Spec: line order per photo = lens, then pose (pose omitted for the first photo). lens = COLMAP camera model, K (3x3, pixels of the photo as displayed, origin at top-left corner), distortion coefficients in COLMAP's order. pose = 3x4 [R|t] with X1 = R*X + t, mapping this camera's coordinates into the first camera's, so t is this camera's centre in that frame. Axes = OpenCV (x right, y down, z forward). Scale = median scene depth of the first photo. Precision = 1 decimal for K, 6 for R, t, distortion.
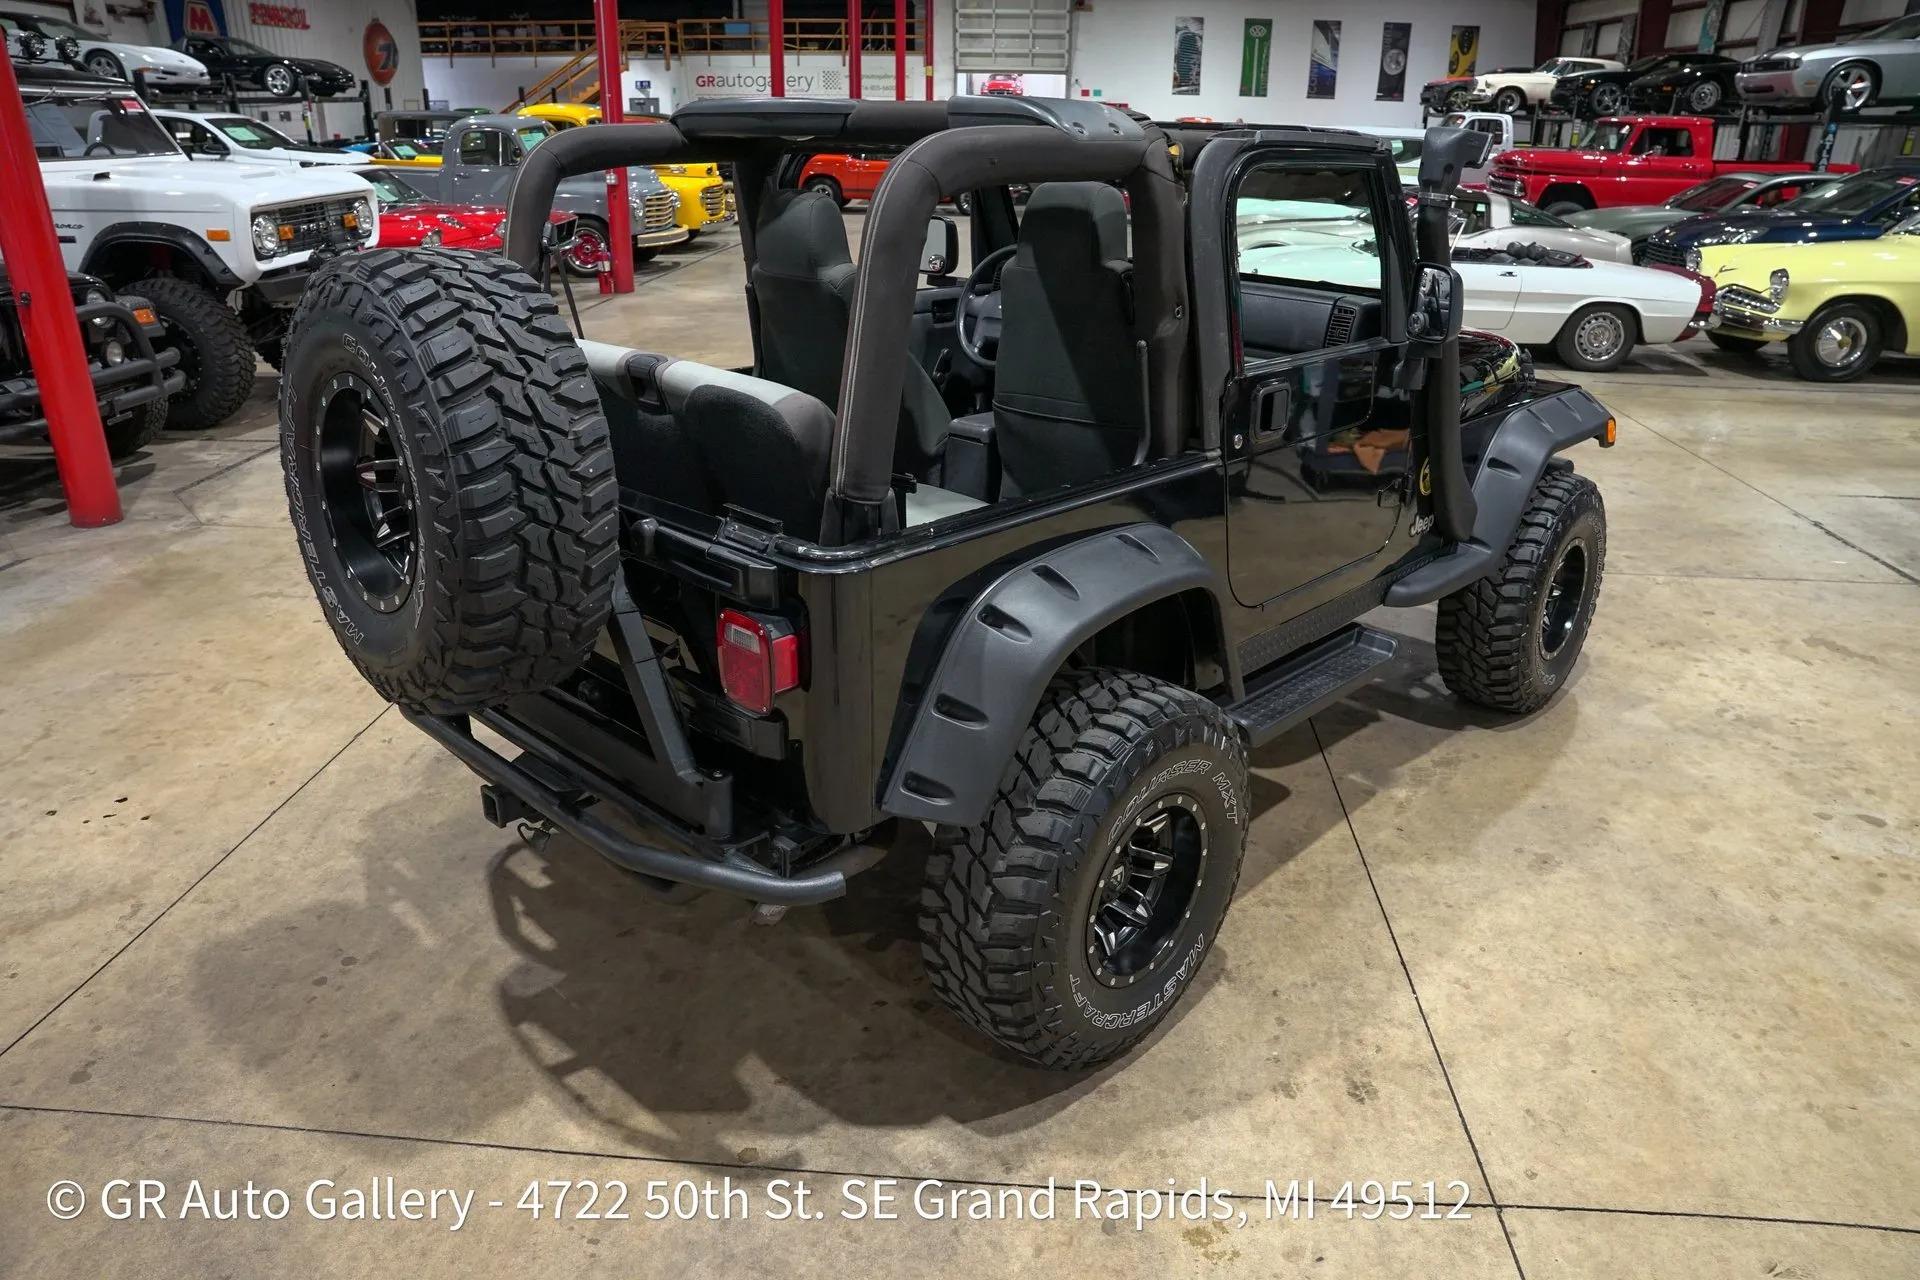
lens RADIAL K [[1314.9, 0, 964.0], [0, 1314.9, 638.9], [0, 0, 1]] dist [-0.143693, 0.114303]
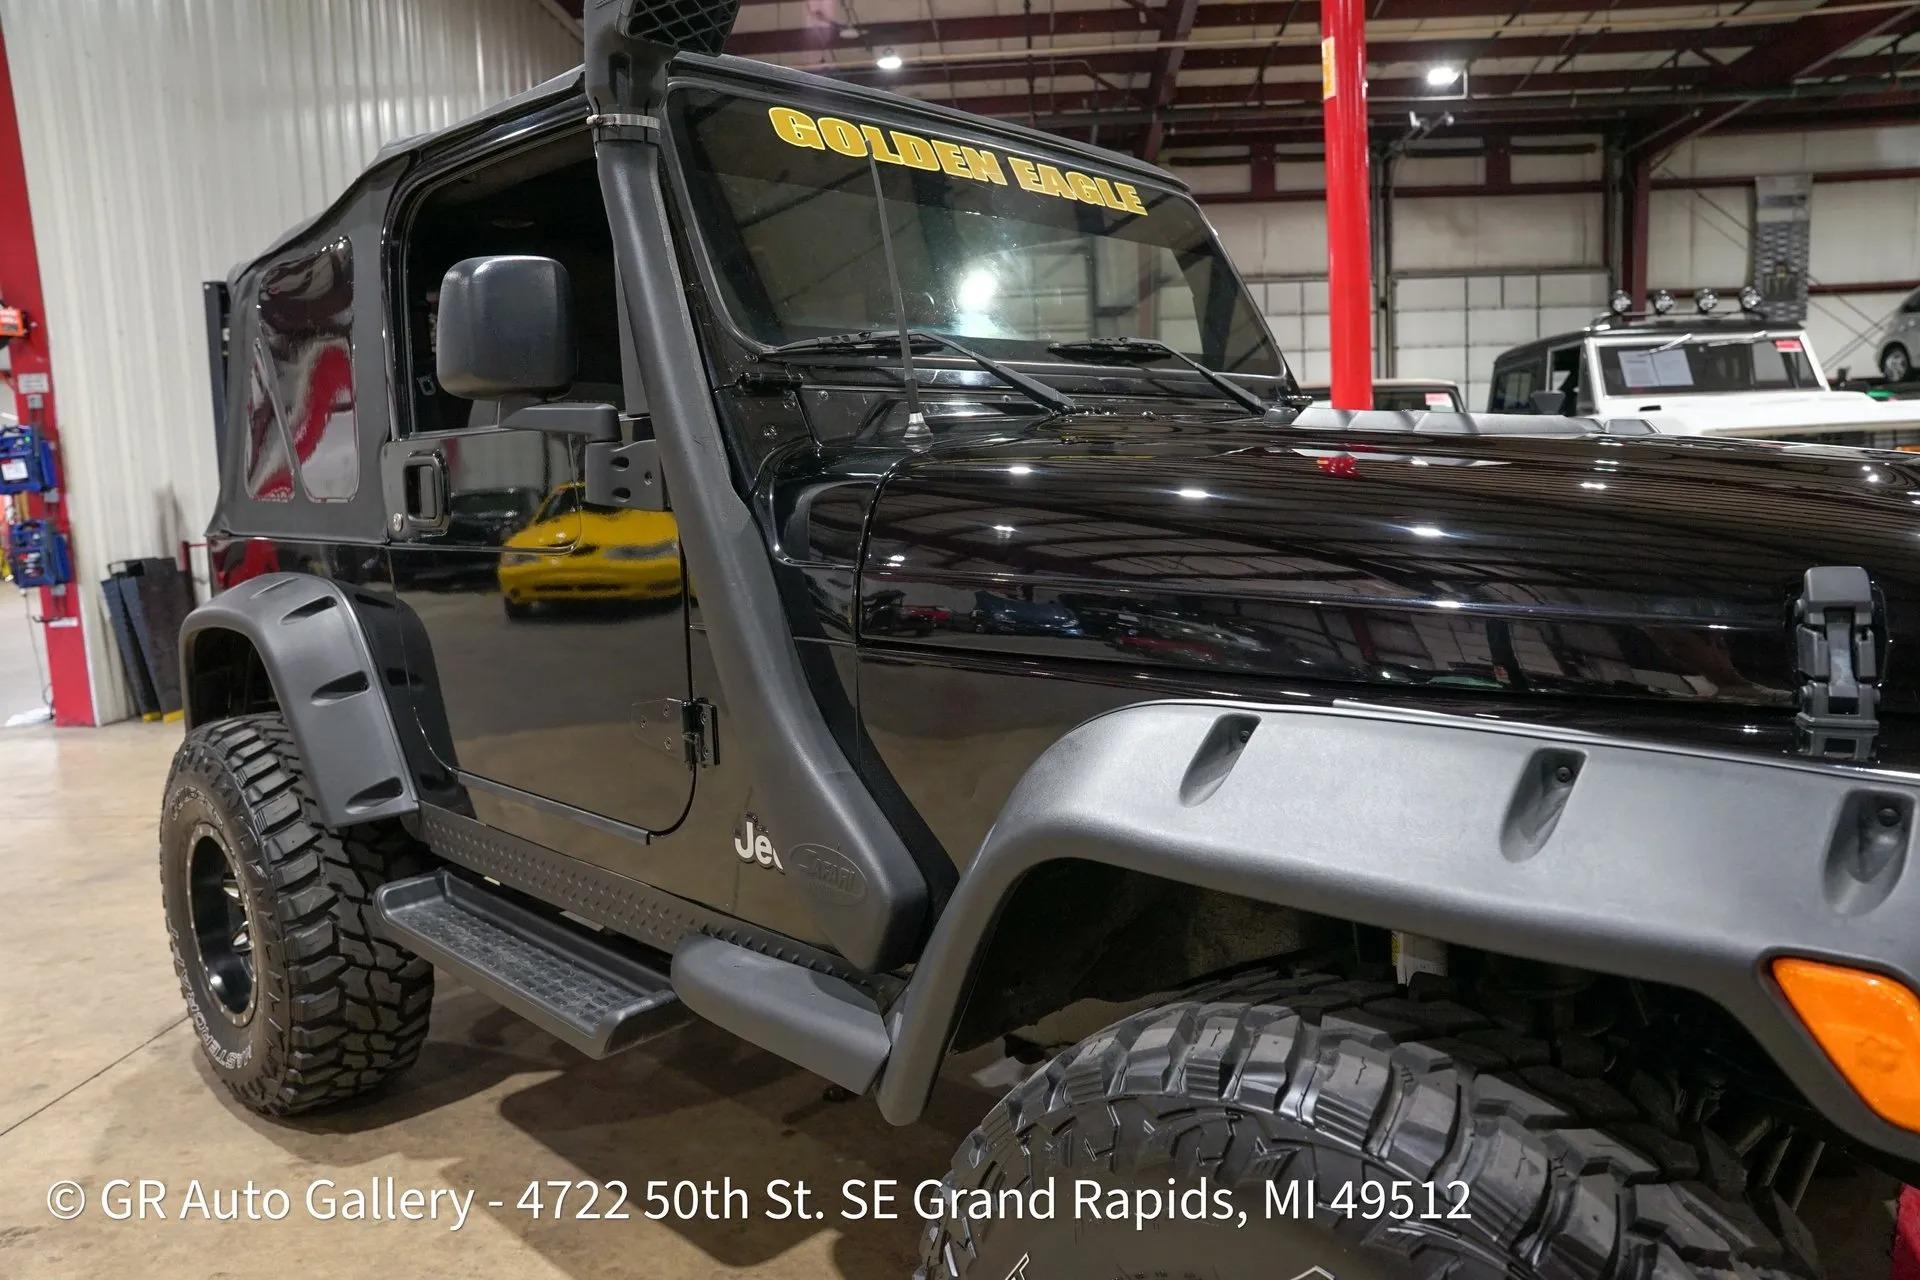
lens RADIAL K [[1314.9, 0, 964.0], [0, 1314.9, 638.9], [0, 0, 1]] dist [-0.143693, 0.114303]
pose [[0.002410, 0.112939, -0.993599, 0.784420], [-0.344141, 0.933004, 0.105216, -0.223980], [0.938915, 0.341685, 0.041116, 1.027165]]
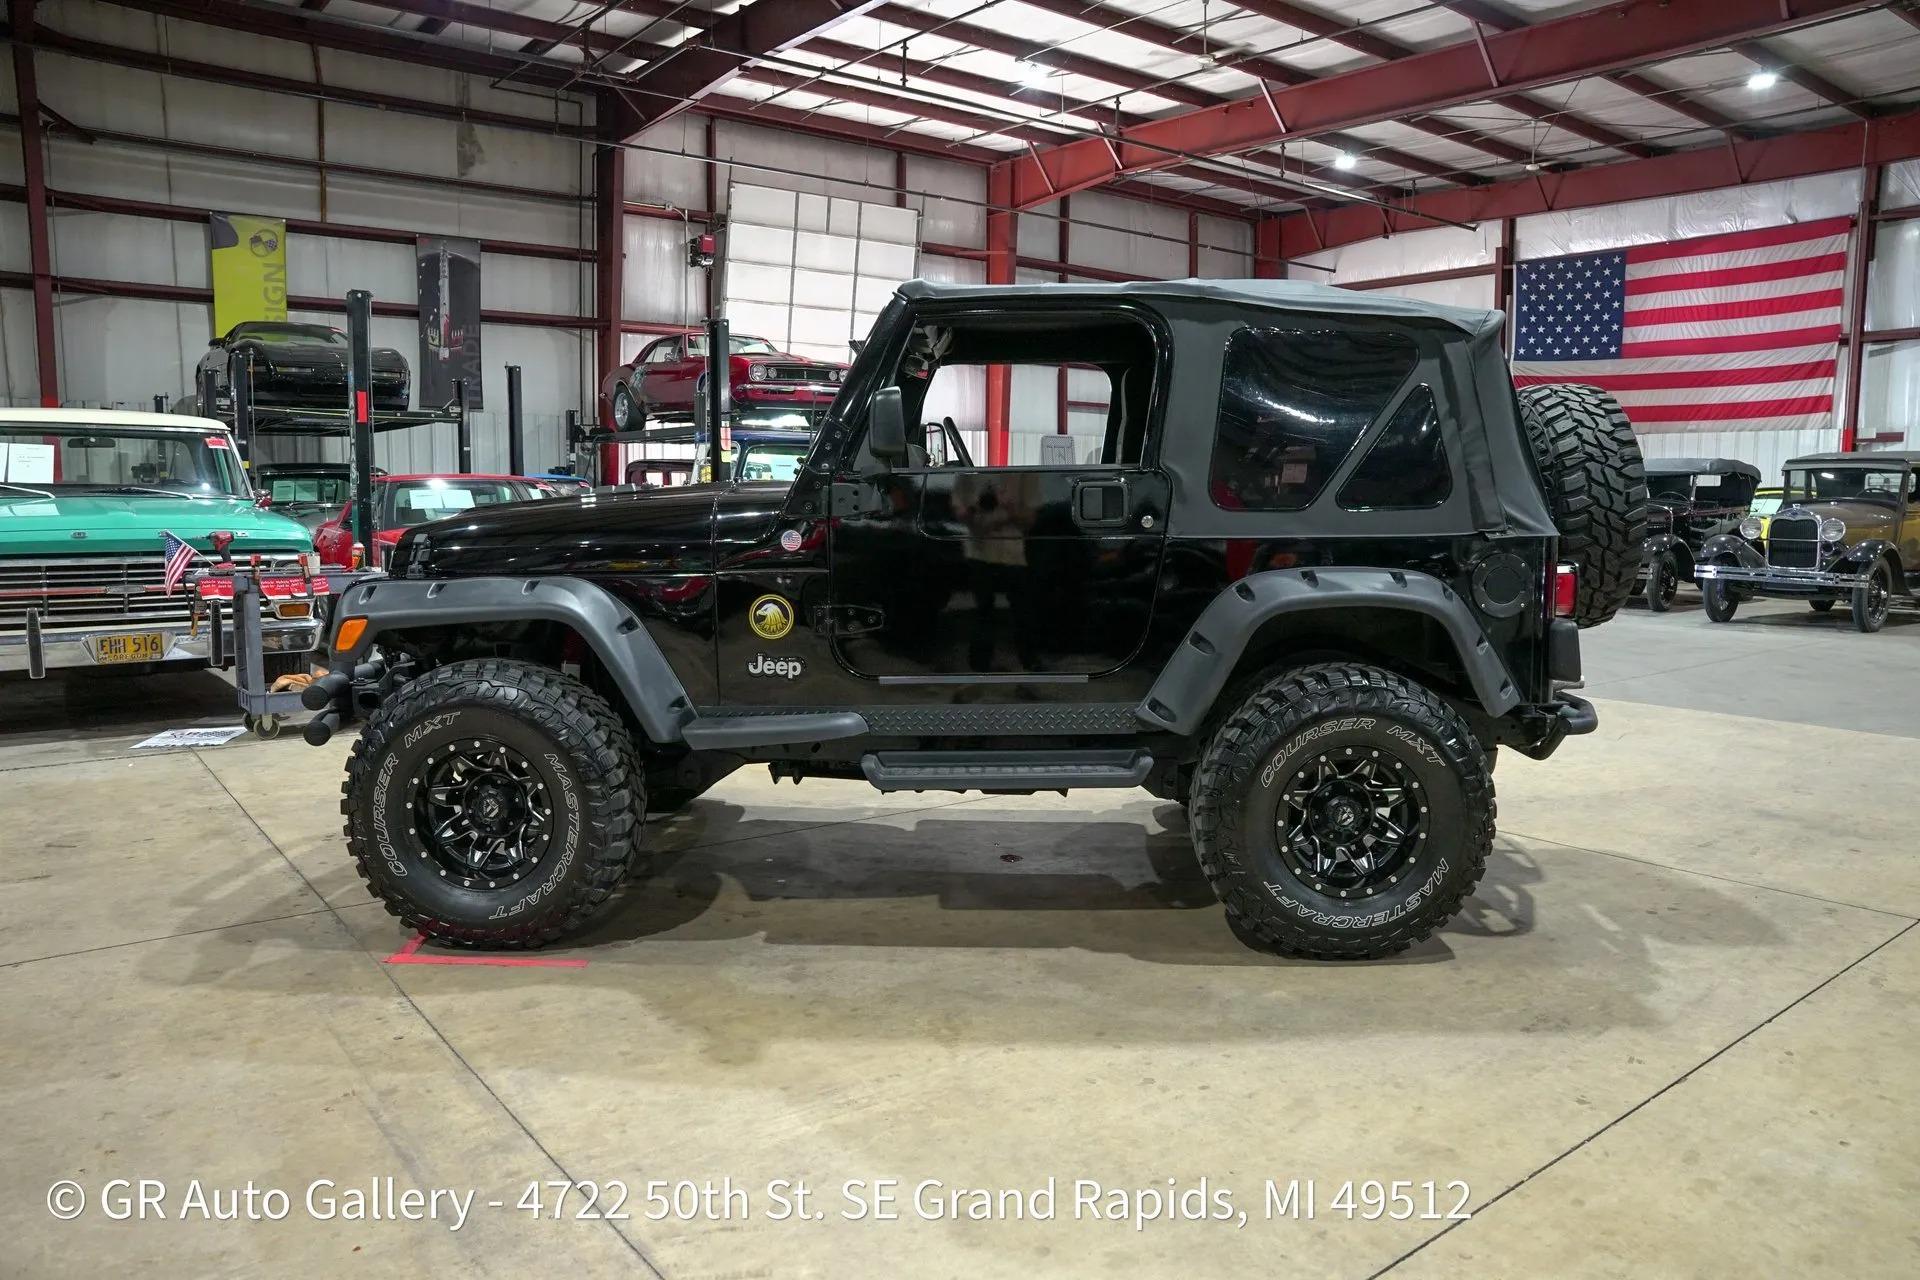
lens RADIAL K [[1314.9, 0, 964.0], [0, 1314.9, 638.9], [0, 0, 1]] dist [-0.143693, 0.114303]
pose [[-0.670514, -0.095531, 0.735721, -0.773649], [0.269539, 0.892544, 0.361544, -0.541086], [-0.691202, 0.440726, -0.572714, 1.734975]]
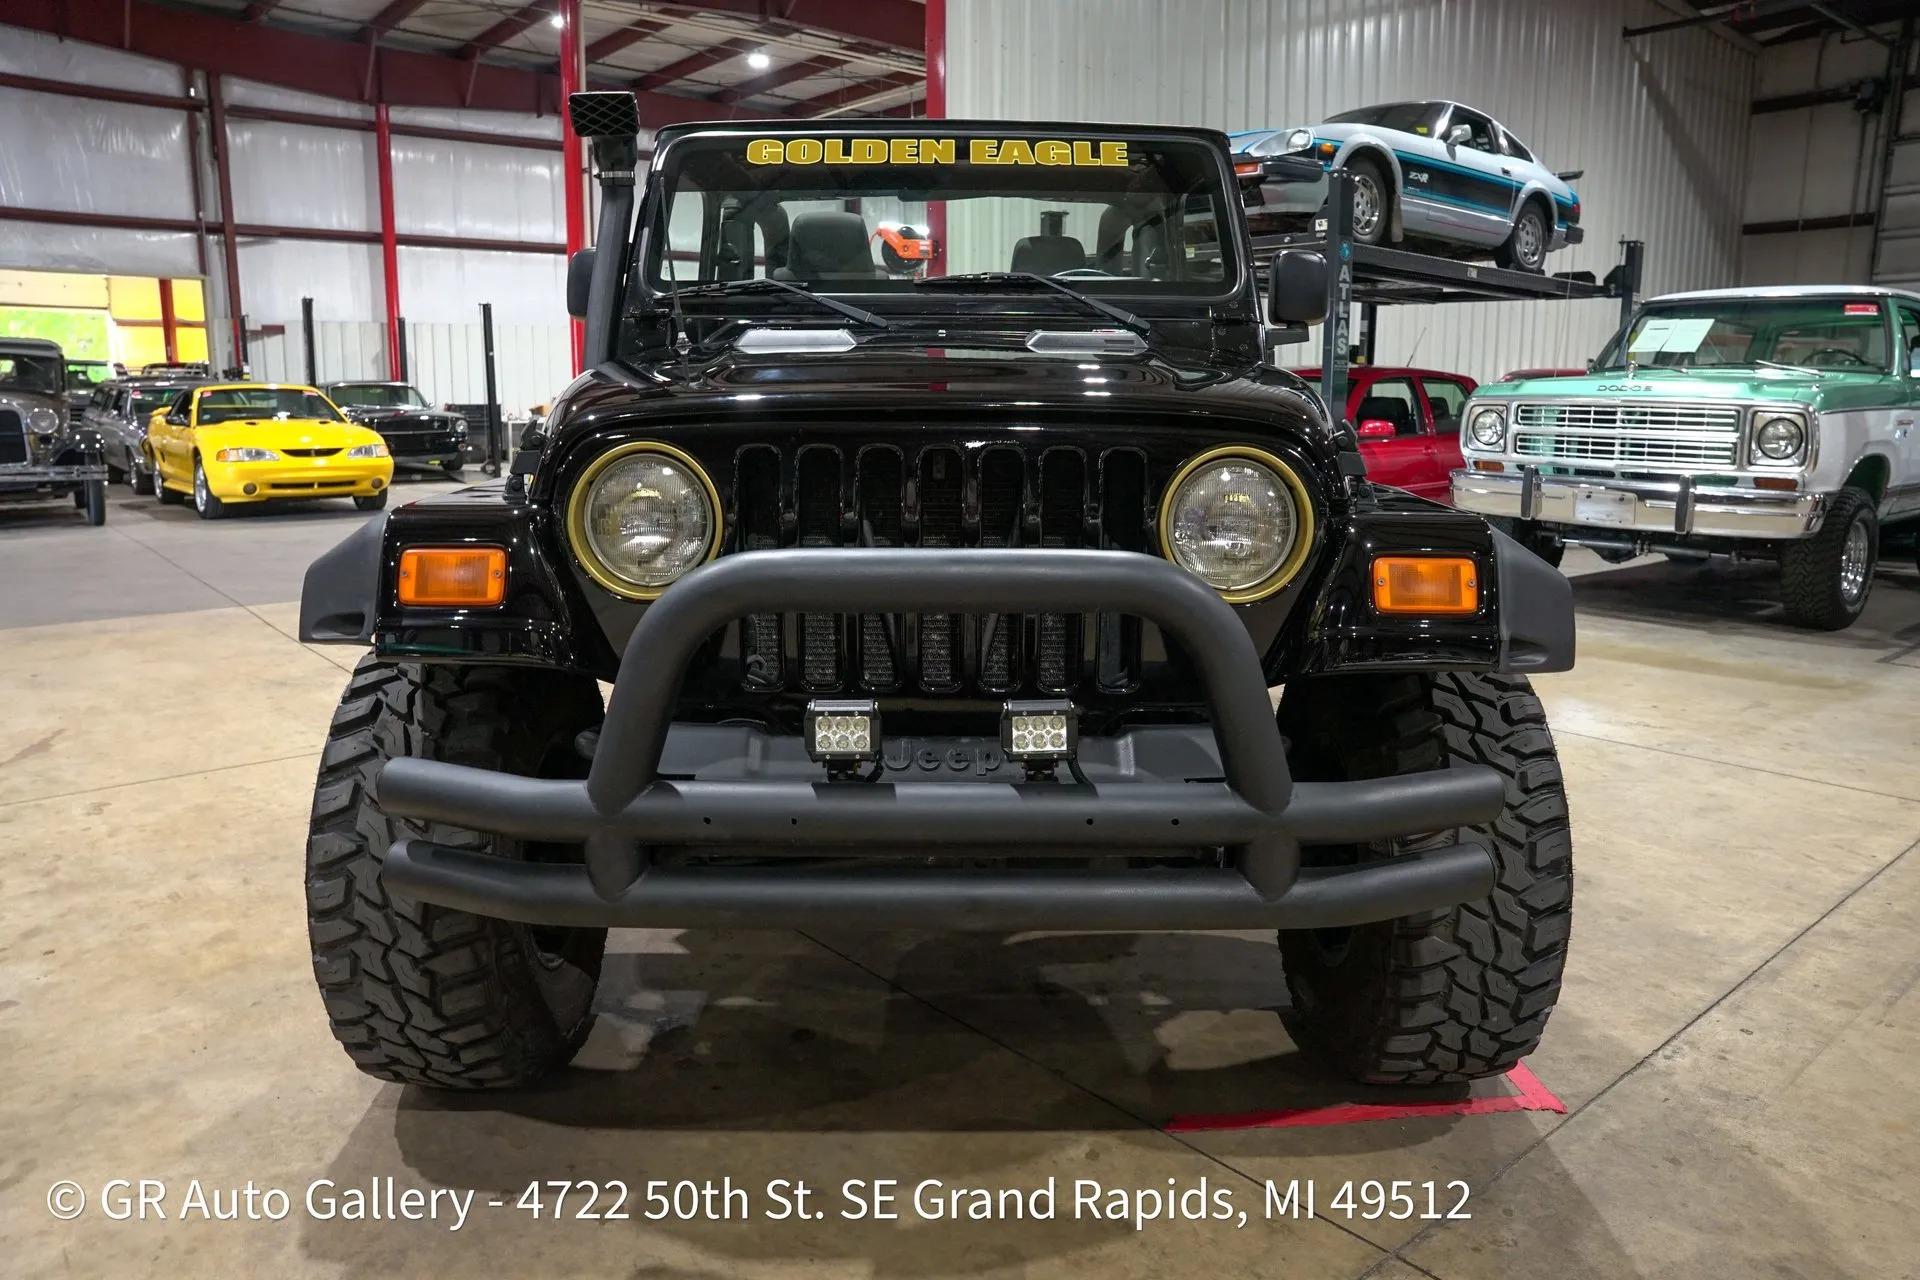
lens RADIAL K [[1314.9, 0, 964.0], [0, 1314.9, 638.9], [0, 0, 1]] dist [-0.143693, 0.114303]
pose [[-0.717092, 0.113408, -0.687690, 0.766277], [-0.275021, 0.860571, 0.428697, -0.462546], [0.640424, 0.496545, -0.585919, 1.652156]]
